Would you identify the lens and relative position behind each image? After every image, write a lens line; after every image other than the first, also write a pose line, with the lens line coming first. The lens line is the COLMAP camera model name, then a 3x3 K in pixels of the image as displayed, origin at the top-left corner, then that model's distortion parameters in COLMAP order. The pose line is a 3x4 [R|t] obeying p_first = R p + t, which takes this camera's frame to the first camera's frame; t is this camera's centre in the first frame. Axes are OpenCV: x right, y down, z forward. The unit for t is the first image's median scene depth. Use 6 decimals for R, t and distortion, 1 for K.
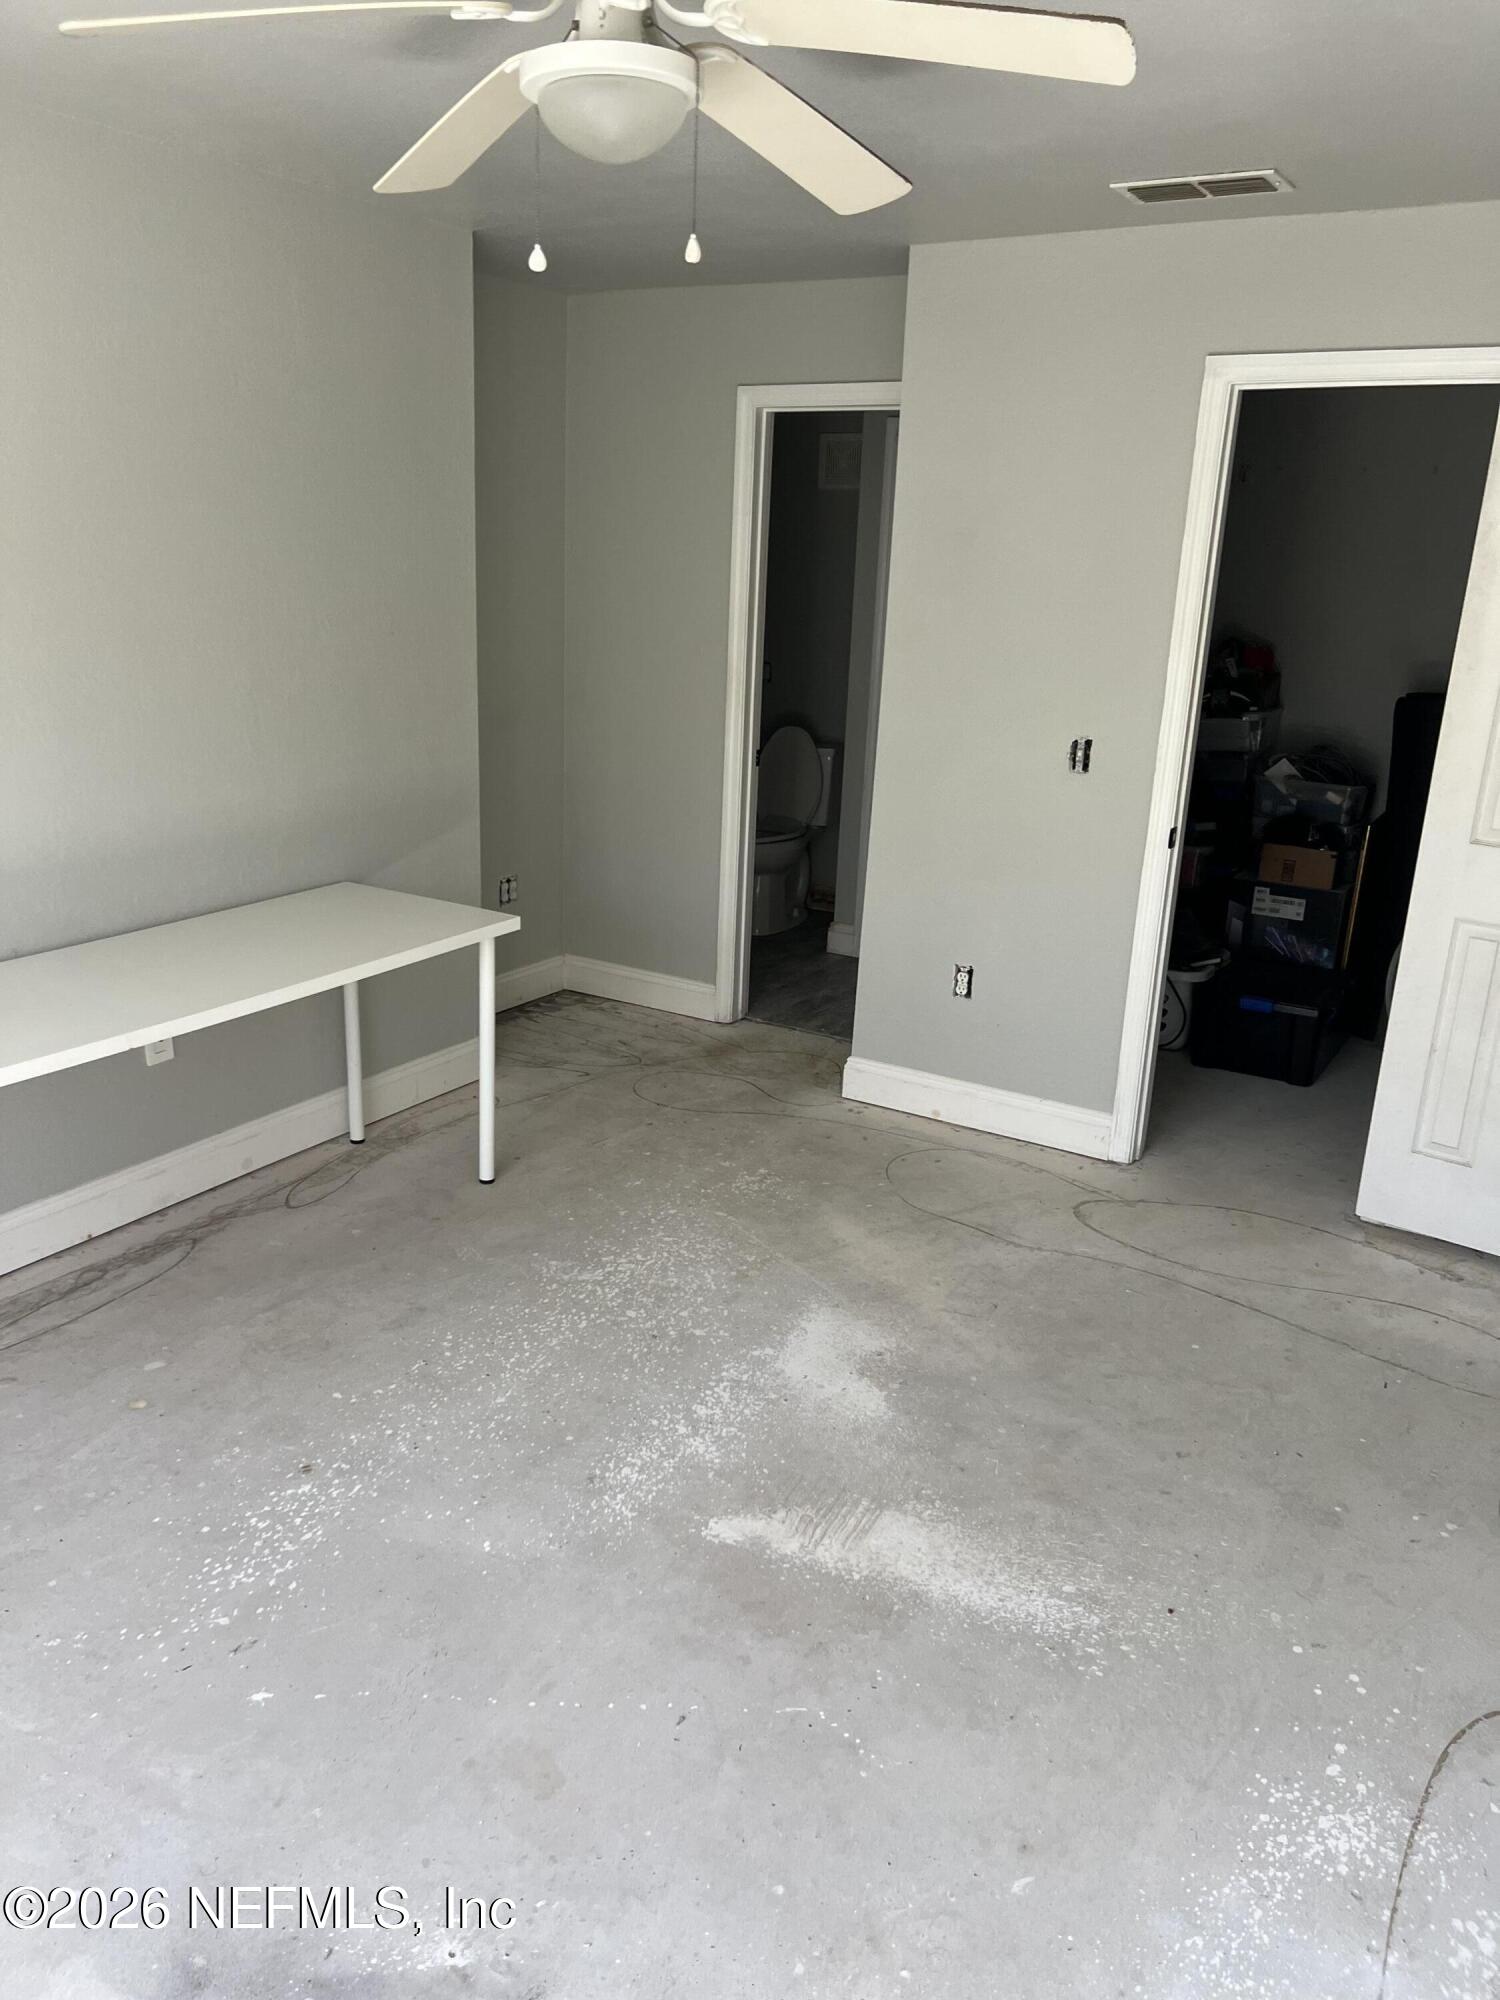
lens RADIAL K [[1497.6, 0, 729.0], [0, 1497.6, 996.5], [0, 0, 1]] dist [0.066545, -0.080890]
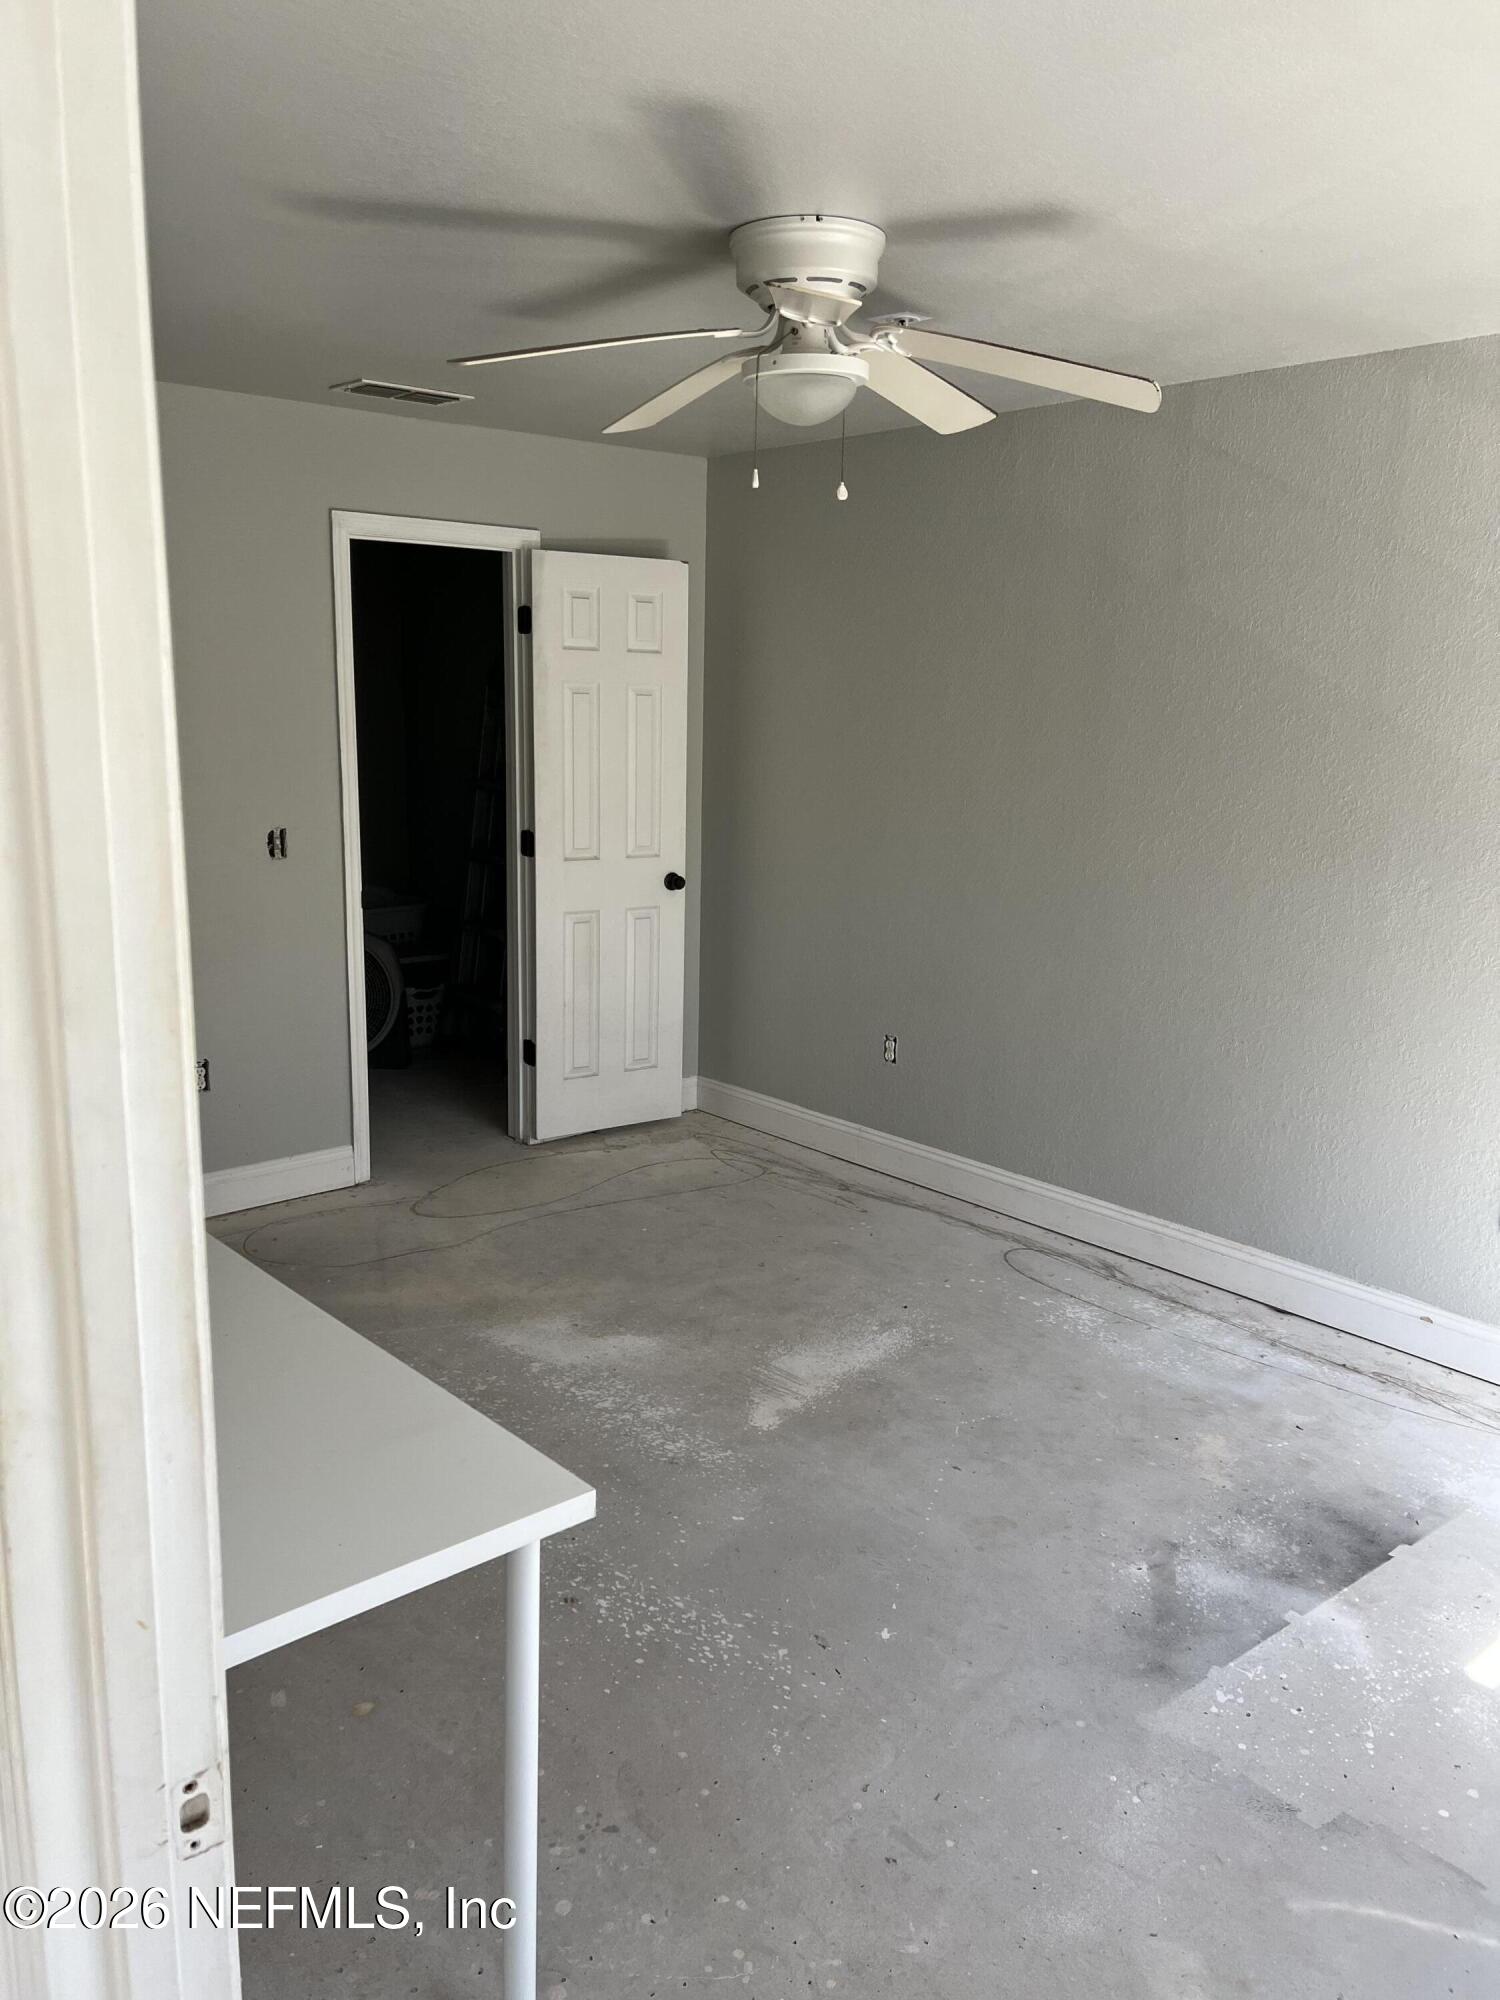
lens RADIAL K [[1497.6, 0, 729.0], [0, 1497.6, 996.5], [0, 0, 1]] dist [0.066545, -0.080890]
pose [[0.309858, -0.226934, 0.923303, -0.884381], [0.268820, 0.952386, 0.143867, -0.149718], [-0.911989, 0.203623, 0.356109, 0.384541]]
